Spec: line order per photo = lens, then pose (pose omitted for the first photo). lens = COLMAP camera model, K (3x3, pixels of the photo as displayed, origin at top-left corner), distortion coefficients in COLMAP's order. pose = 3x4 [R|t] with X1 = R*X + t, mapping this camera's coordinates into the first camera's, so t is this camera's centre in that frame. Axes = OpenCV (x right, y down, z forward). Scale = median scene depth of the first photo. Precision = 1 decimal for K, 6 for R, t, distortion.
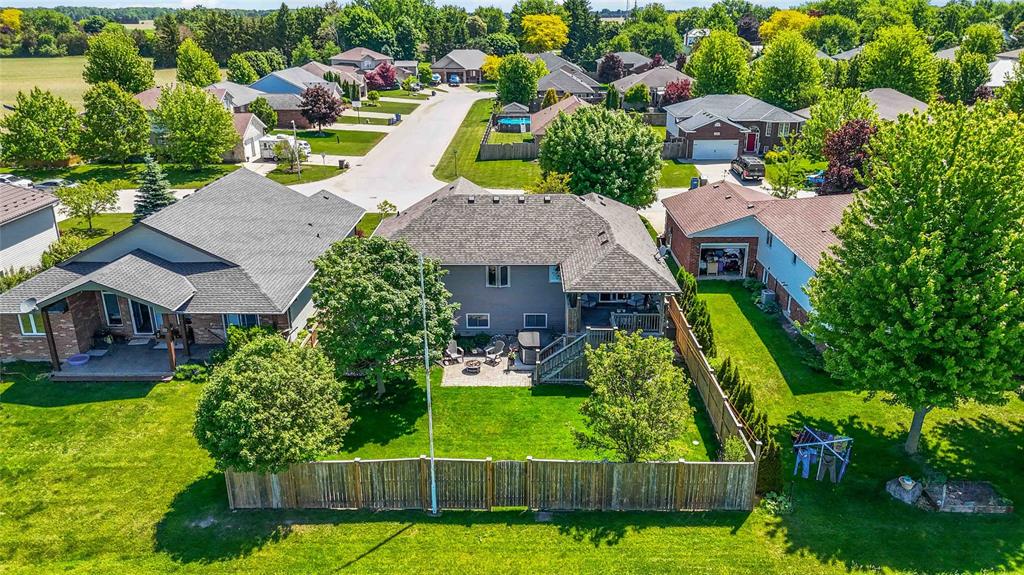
lens RADIAL K [[766.0, 0, 513.2], [0, 766.0, 288.3], [0, 0, 1]] dist [0.039964, -0.029830]
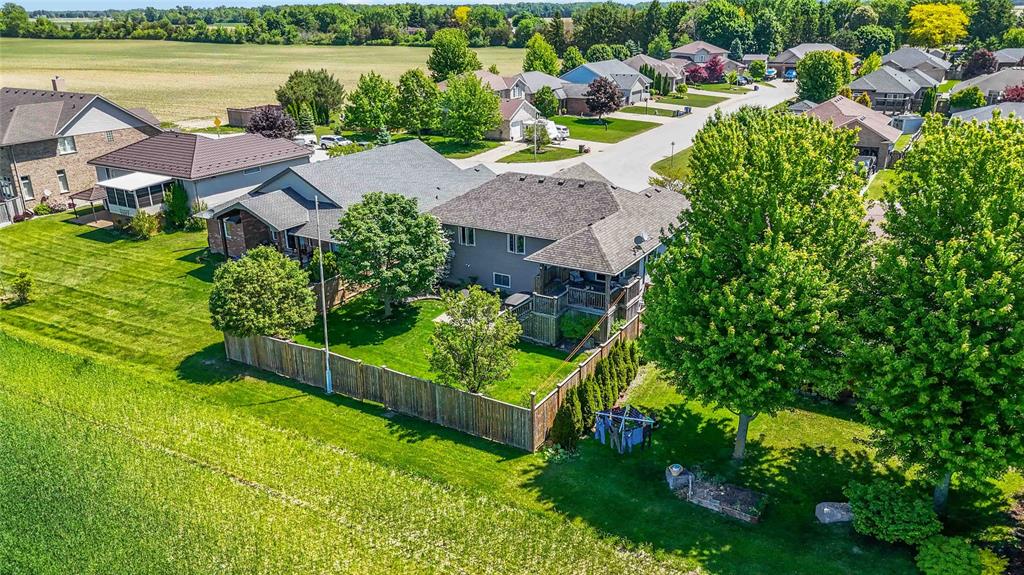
lens RADIAL K [[766.0, 0, 508.3], [0, 766.0, 289.0], [0, 0, 1]] dist [0.039964, -0.029830]
pose [[0.861293, 0.166662, -0.479998, 0.223906], [-0.161212, 0.985501, 0.052906, -0.003084], [0.481856, 0.031814, 0.875673, -0.011553]]
